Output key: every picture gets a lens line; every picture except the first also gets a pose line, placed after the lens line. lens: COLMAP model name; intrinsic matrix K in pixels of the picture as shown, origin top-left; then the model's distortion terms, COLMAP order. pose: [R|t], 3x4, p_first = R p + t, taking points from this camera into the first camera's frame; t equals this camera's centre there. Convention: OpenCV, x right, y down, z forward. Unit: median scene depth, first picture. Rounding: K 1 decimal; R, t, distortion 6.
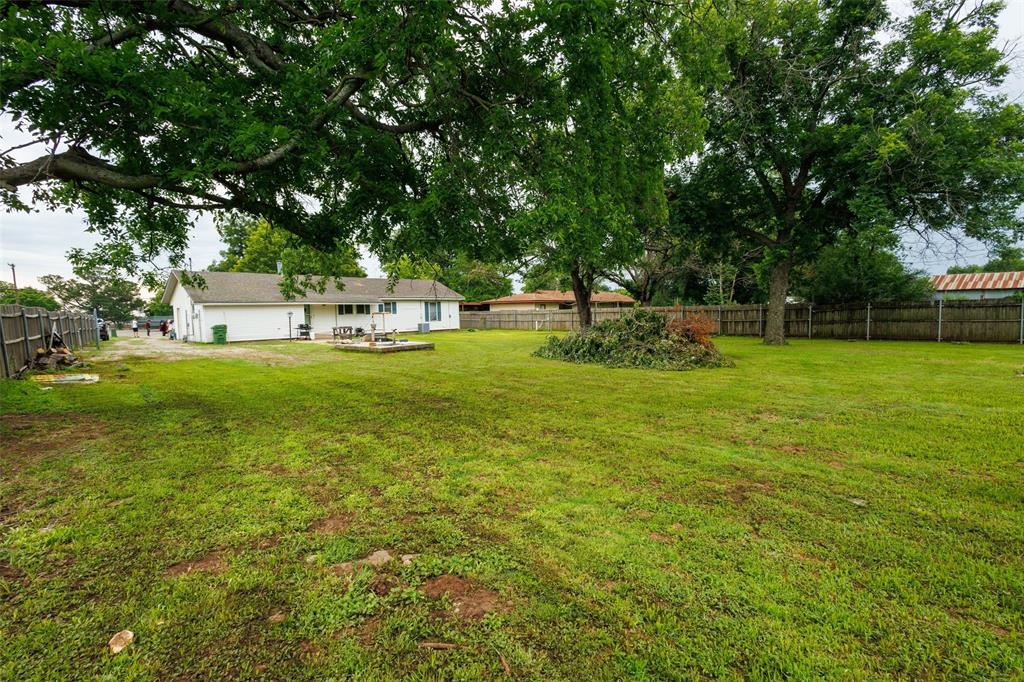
lens RADIAL K [[479.6, 0, 515.3], [0, 479.6, 342.6], [0, 0, 1]] dist [0.010670, -0.002746]
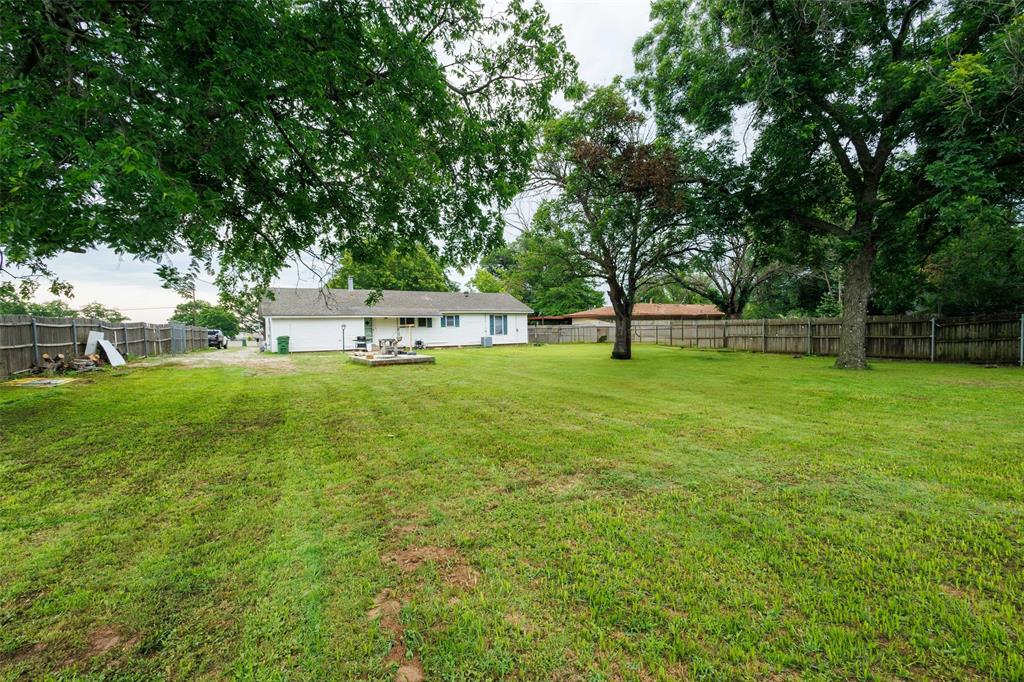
lens RADIAL K [[479.6, 0, 510.8], [0, 479.6, 341.6], [0, 0, 1]] dist [0.010670, -0.002746]
pose [[0.963767, 0.012755, -0.266442, 0.130864], [-0.021505, 0.999320, -0.029946, -0.002367], [0.265879, 0.034591, 0.963386, 0.075909]]
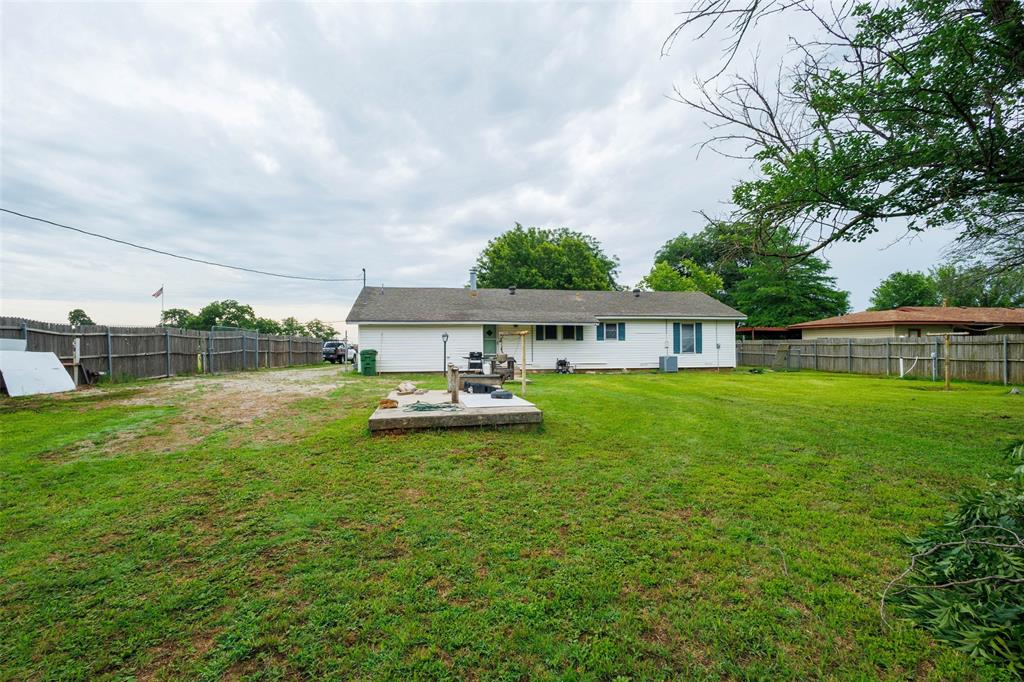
lens RADIAL K [[479.6, 0, 504.0], [0, 479.6, 347.6], [0, 0, 1]] dist [0.010670, -0.002746]
pose [[0.805481, 0.020315, -0.592273, 0.009705], [-0.052817, 0.997896, -0.037602, -0.018134], [0.590263, 0.061570, 0.804860, 0.402604]]
